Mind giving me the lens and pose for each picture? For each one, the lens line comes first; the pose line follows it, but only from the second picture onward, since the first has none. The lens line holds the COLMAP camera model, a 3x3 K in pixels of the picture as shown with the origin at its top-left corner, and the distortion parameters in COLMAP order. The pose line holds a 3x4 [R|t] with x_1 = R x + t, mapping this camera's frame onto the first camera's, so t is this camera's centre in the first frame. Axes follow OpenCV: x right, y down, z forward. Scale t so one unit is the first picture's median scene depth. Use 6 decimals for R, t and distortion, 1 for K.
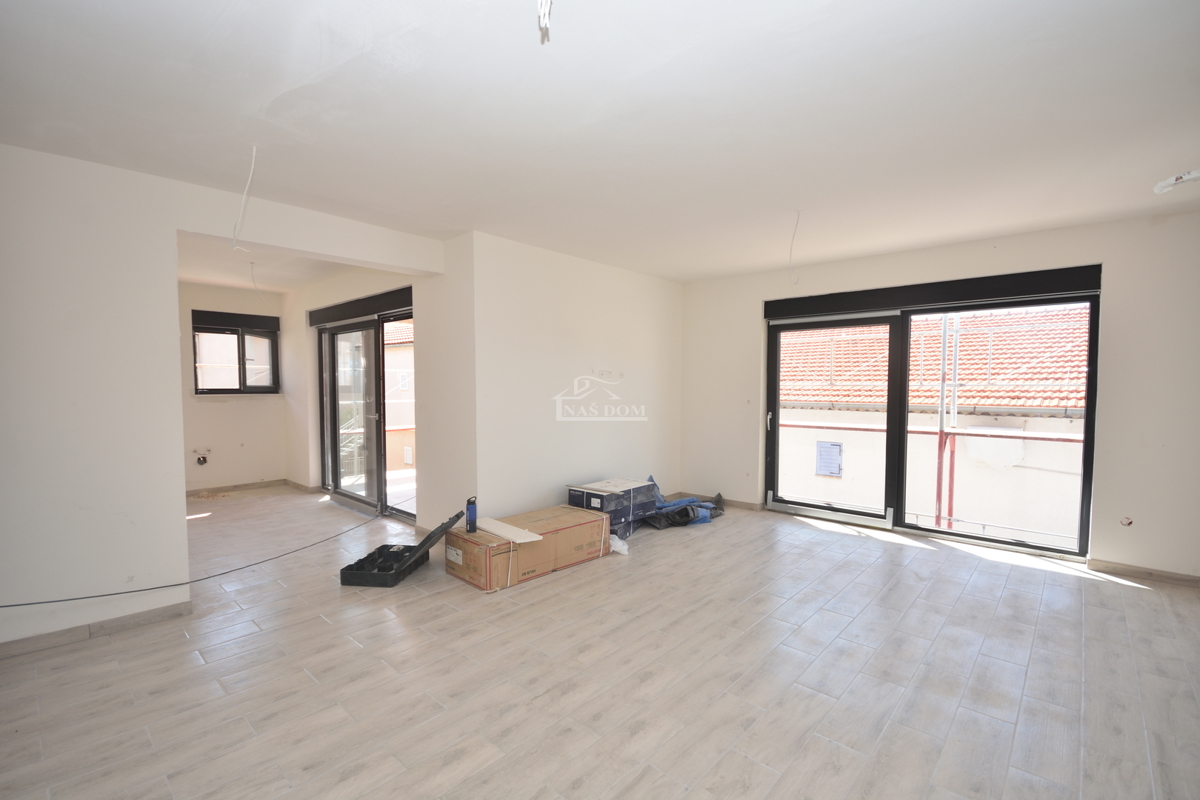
lens RADIAL K [[535.0, 0, 600.9], [0, 535.0, 395.9], [0, 0, 1]] dist [0.000920, -0.001280]
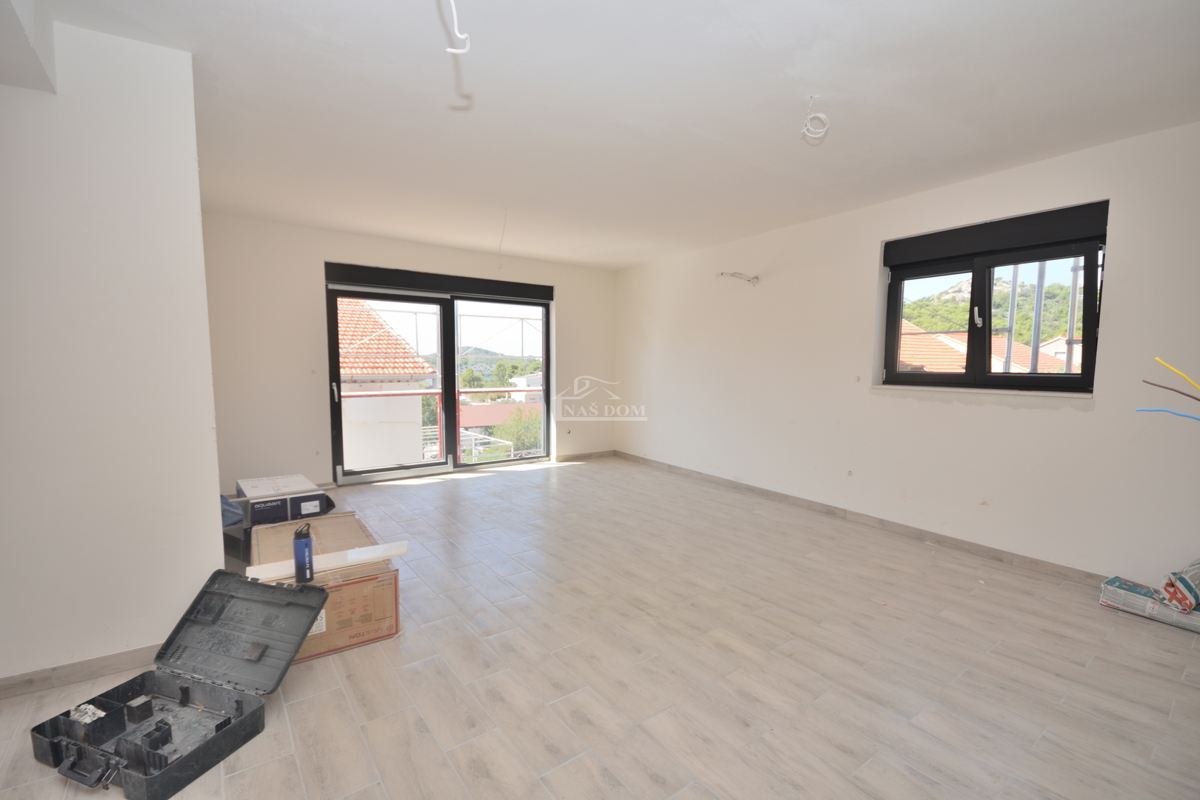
lens RADIAL K [[535.0, 0, 604.9], [0, 535.0, 404.3], [0, 0, 1]] dist [0.000920, -0.001280]
pose [[0.171043, -0.074855, 0.982416, -0.617606], [0.014889, 0.997192, 0.073388, 0.007346], [-0.985151, 0.002075, 0.171677, 0.437405]]
